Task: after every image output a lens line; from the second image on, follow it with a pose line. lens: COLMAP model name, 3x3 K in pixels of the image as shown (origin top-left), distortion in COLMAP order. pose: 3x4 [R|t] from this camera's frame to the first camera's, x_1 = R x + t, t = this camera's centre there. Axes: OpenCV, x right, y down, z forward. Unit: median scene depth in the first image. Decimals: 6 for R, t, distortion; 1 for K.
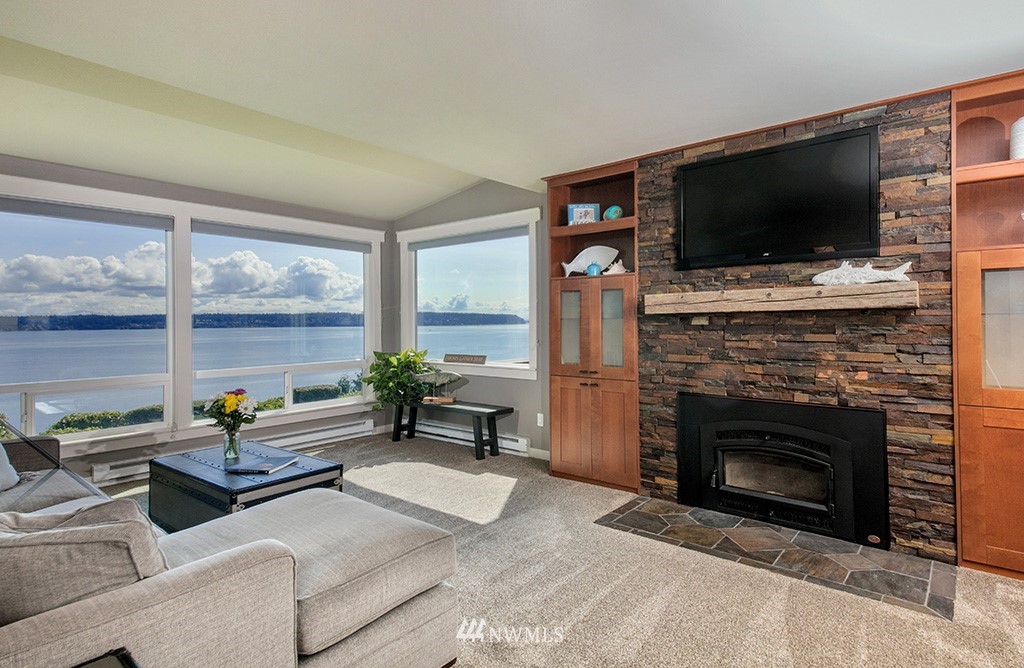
lens RADIAL K [[544.6, 0, 527.5], [0, 544.6, 312.6], [0, 0, 1]] dist [0.057656, -0.000068]
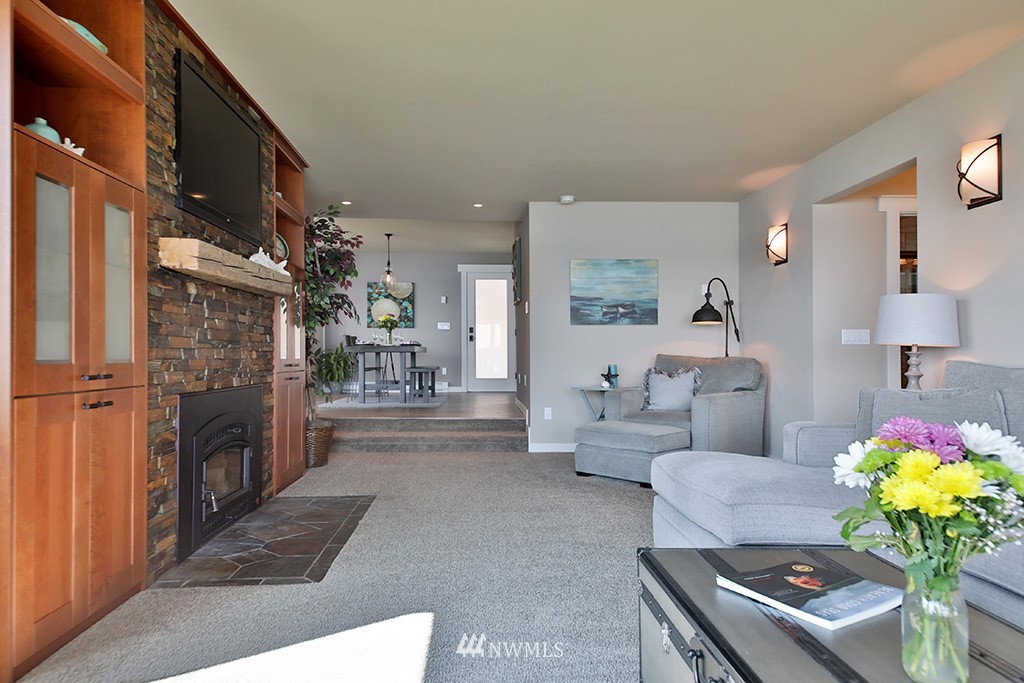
lens RADIAL K [[698.3, 0, 512.0], [0, 698.3, 341.5], [0, 0, 1]] dist [-0.000598, -0.000168]
pose [[-0.673722, 0.019828, 0.738719, -0.419519], [-0.002759, 0.999566, -0.029346, 0.074685], [-0.738979, -0.021809, -0.673375, 0.886159]]
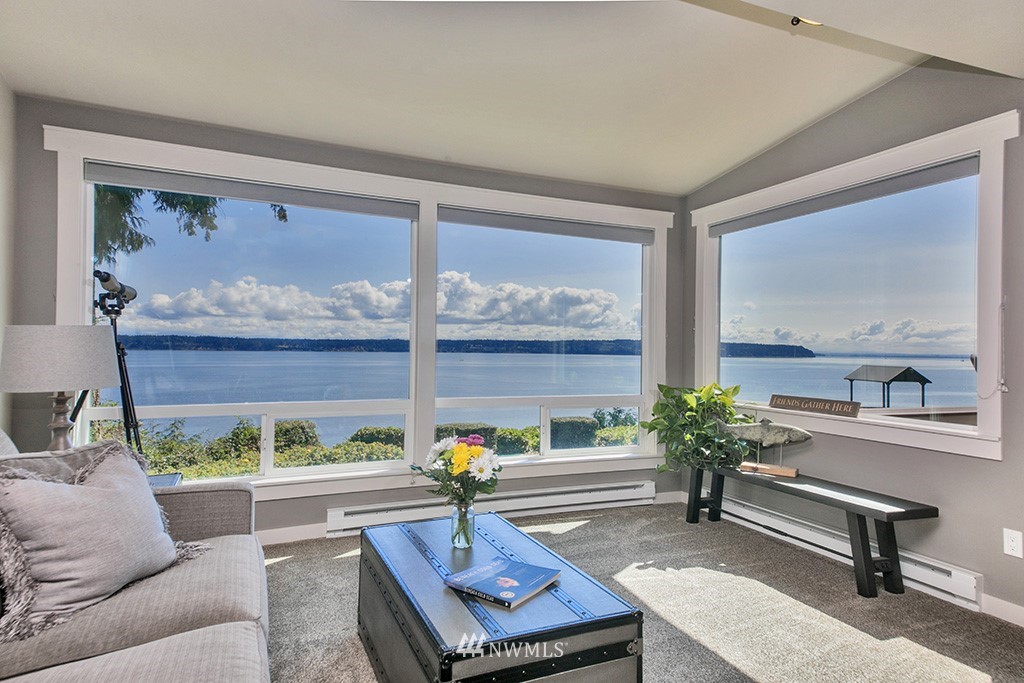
lens RADIAL K [[602.2, 0, 512.0], [0, 602.2, 341.5], [0, 0, 1]] dist [0.001320, 0.000250]
pose [[0.894448, 0.017297, -0.446838, -0.117156], [-0.015697, 0.999850, 0.007283, 0.015871], [0.446897, 0.000500, 0.894585, 0.263866]]
